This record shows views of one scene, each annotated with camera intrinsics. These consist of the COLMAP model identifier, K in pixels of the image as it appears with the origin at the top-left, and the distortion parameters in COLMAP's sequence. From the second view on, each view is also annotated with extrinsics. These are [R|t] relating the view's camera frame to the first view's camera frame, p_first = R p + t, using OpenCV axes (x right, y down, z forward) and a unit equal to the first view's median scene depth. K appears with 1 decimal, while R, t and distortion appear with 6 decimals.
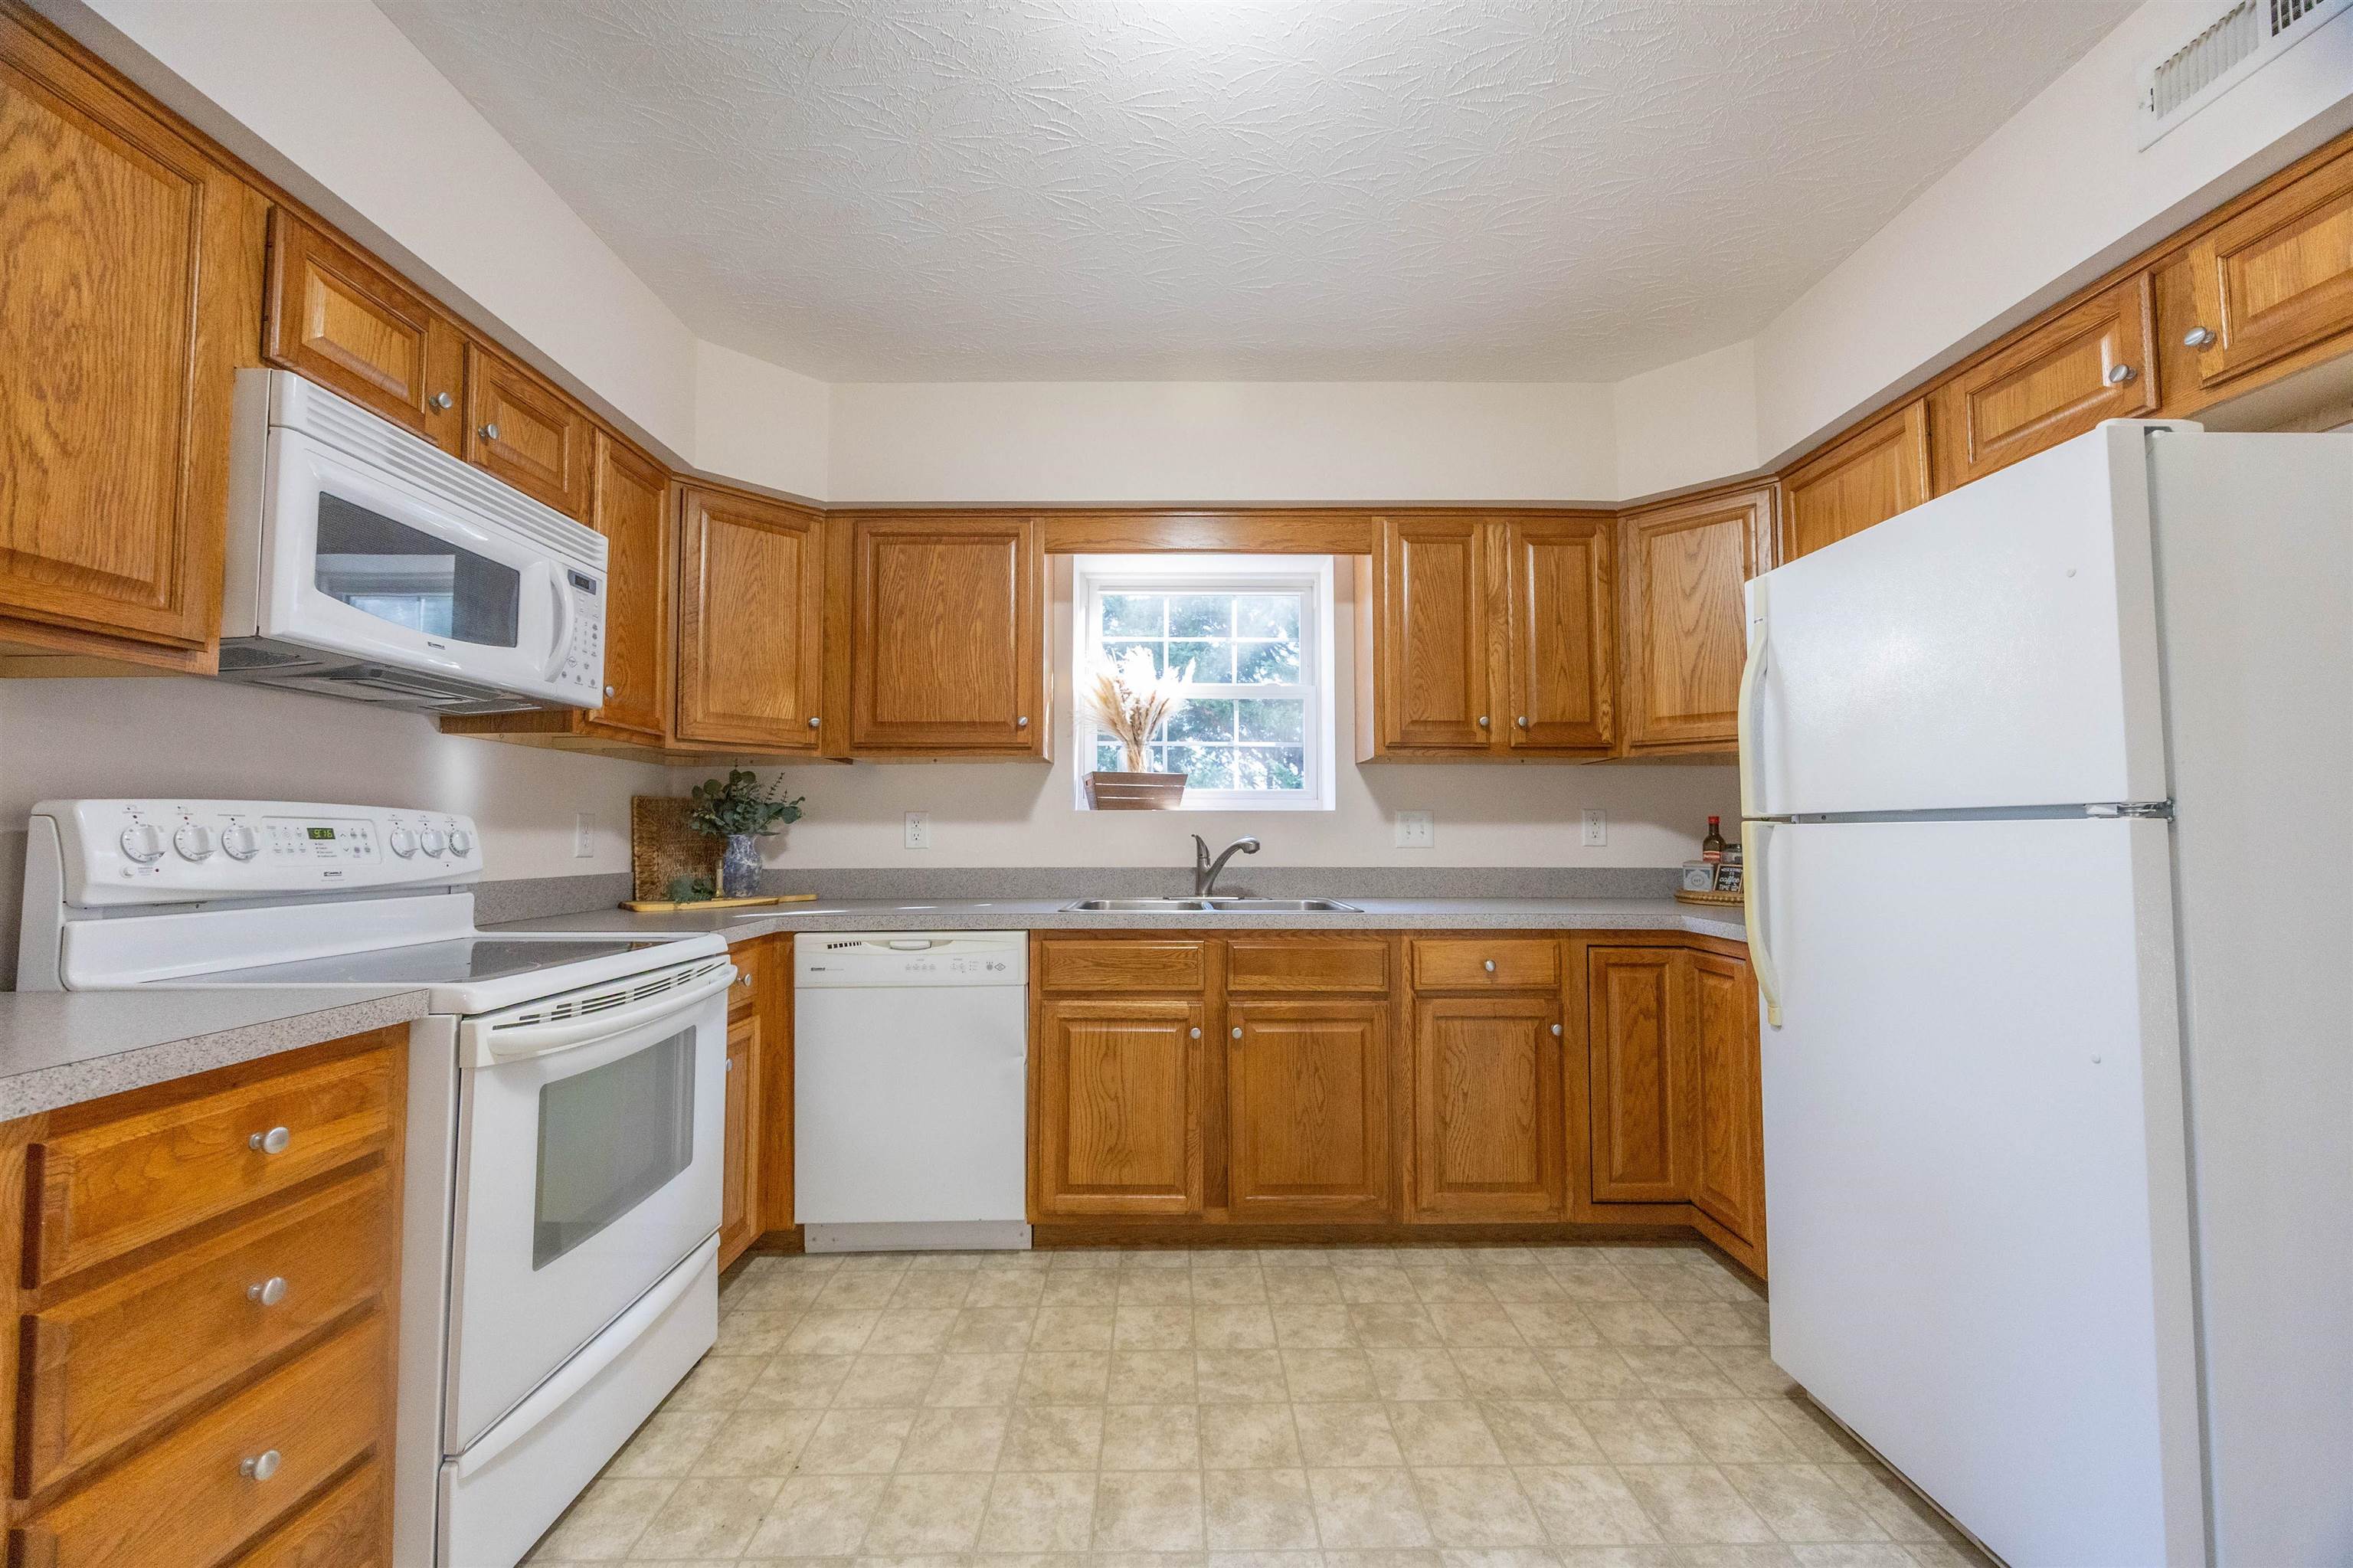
lens RADIAL K [[909.5, 0, 1180.3], [0, 909.5, 791.2], [0, 0, 1]] dist [0.000653, -0.000638]
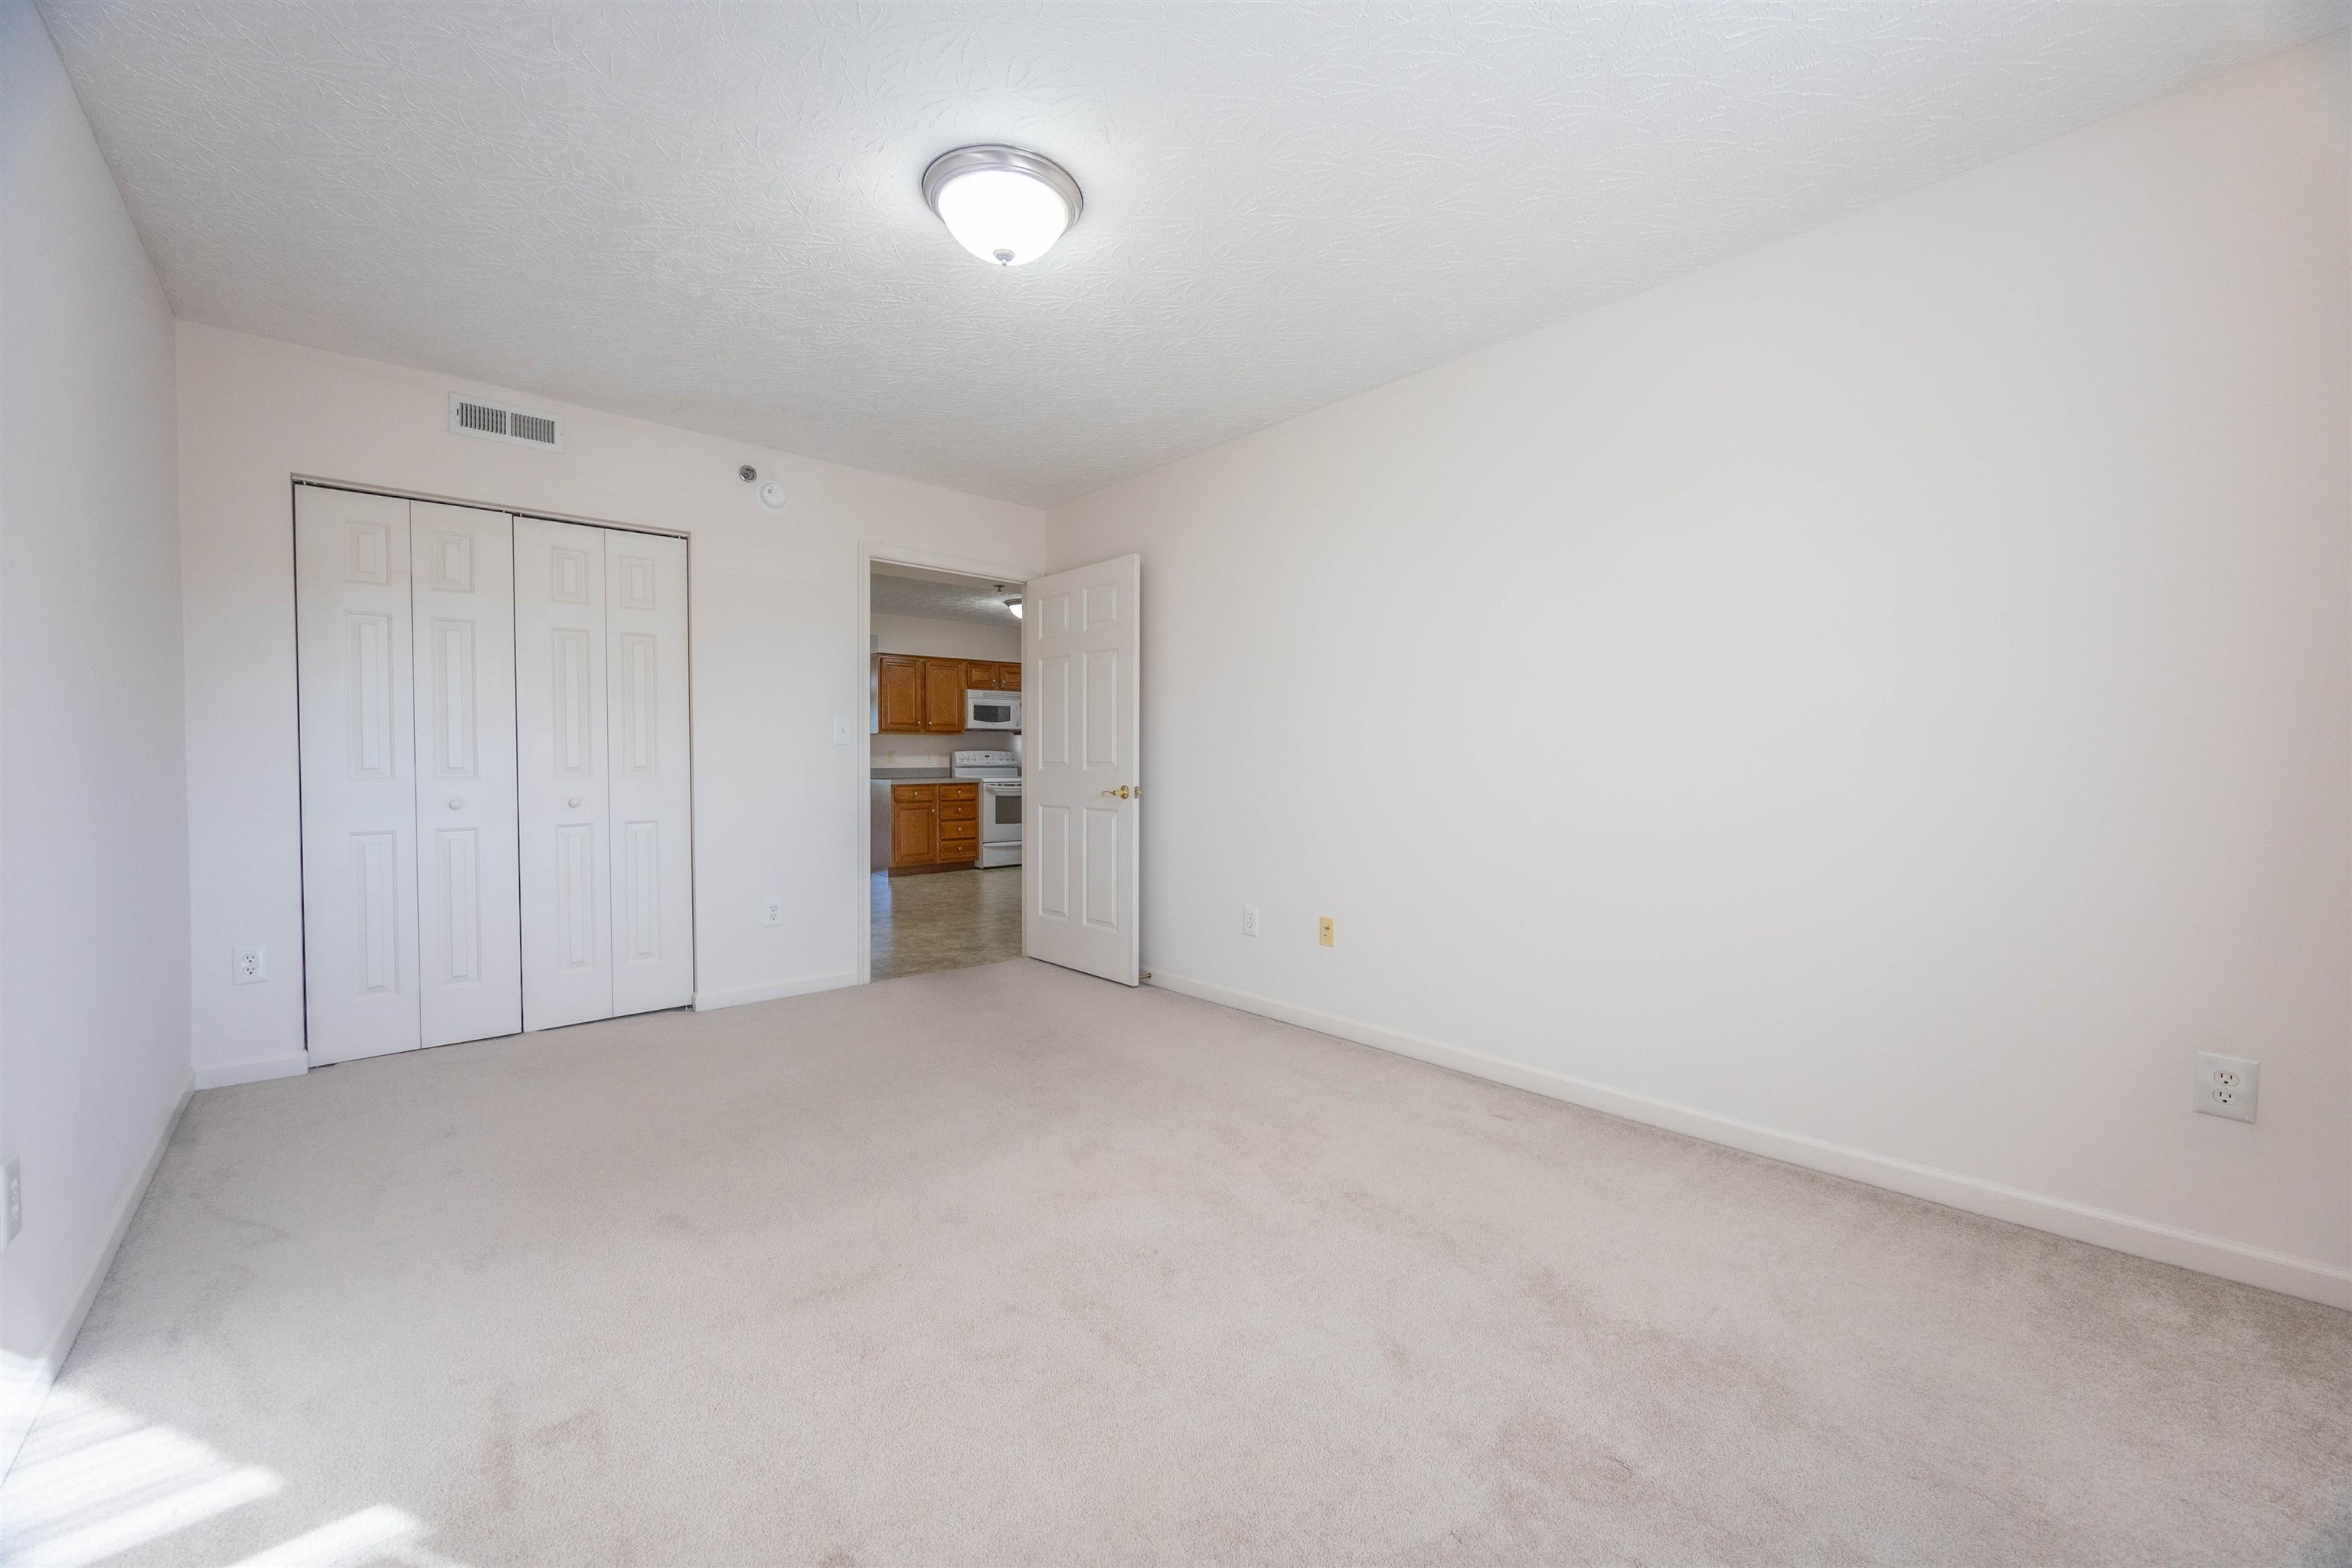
lens RADIAL K [[943.7, 0, 1171.7], [0, 943.7, 776.5], [0, 0, 1]] dist [-0.001132, -0.000119]
pose [[0.648286, 0.019711, -0.761142, 3.075498], [0.036828, 0.997683, 0.057205, -0.087401], [0.760506, -0.065116, 0.646058, -1.400581]]
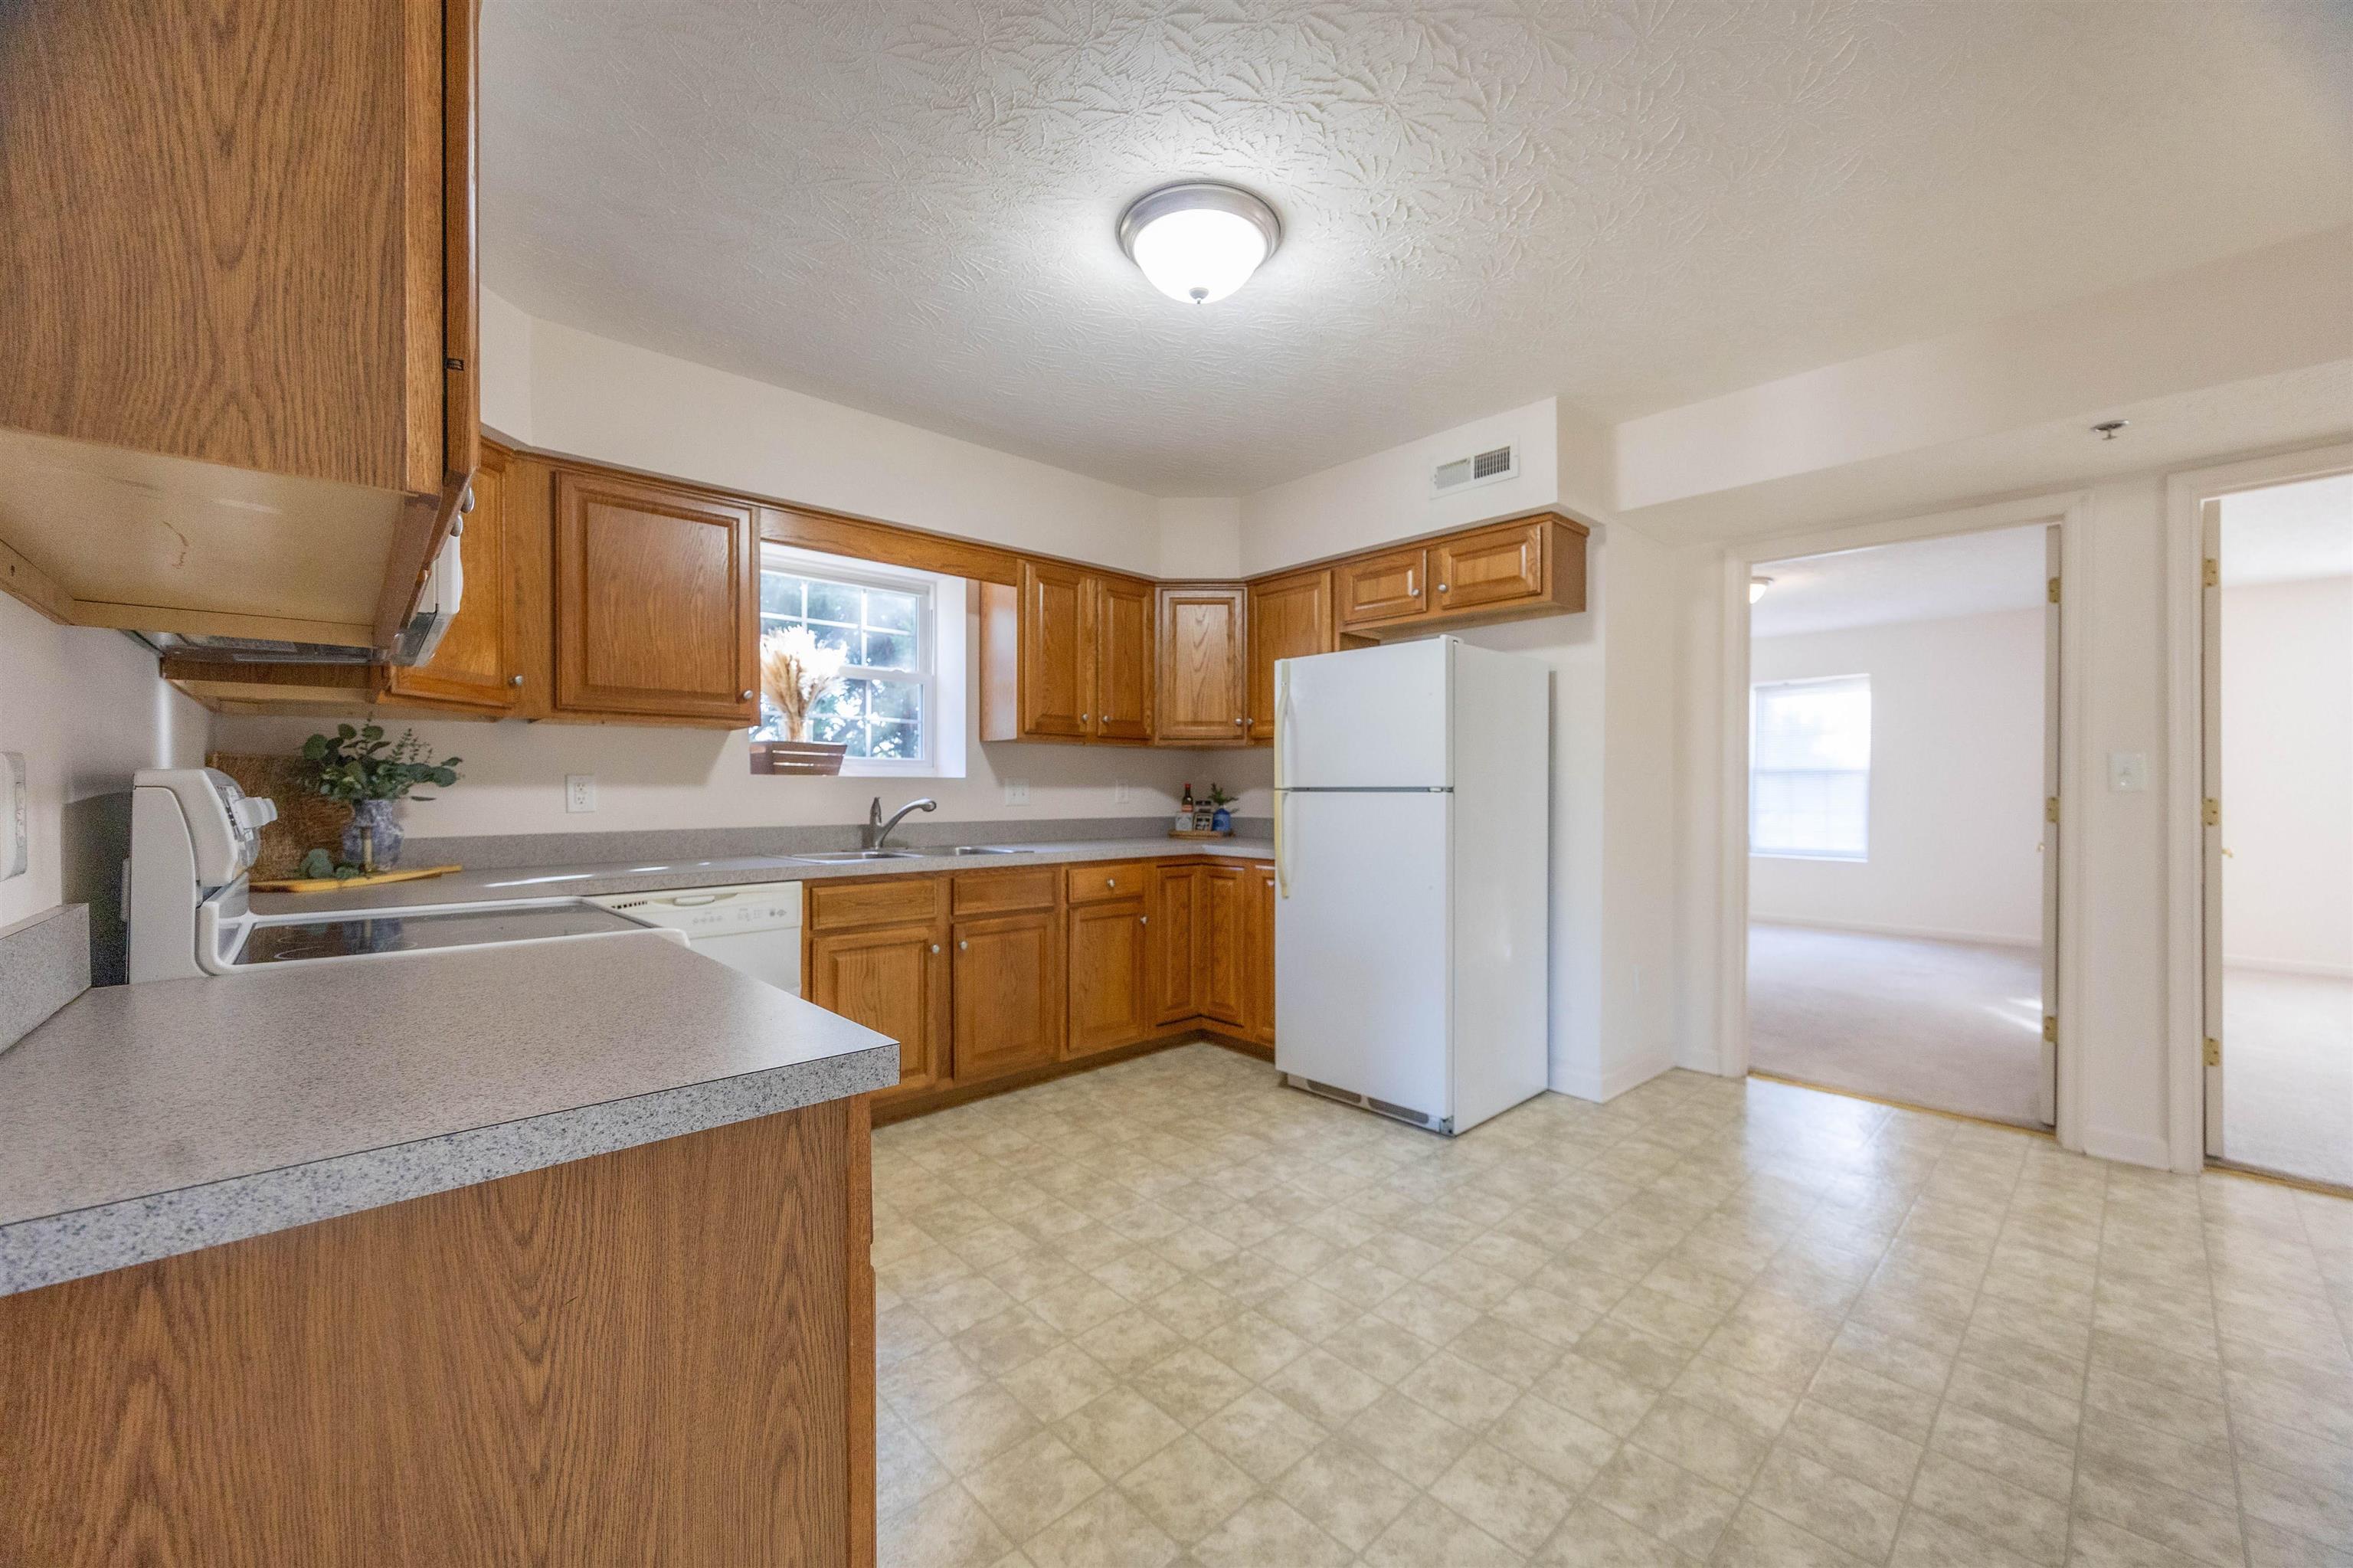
lens RADIAL K [[909.5, 0, 1180.3], [0, 909.5, 791.2], [0, 0, 1]] dist [0.000653, -0.000638]
pose [[0.737345, -0.001046, 0.675516, -0.603510], [-0.033216, 0.998733, 0.037802, -0.022622], [-0.674700, -0.050311, 0.736376, -0.189579]]
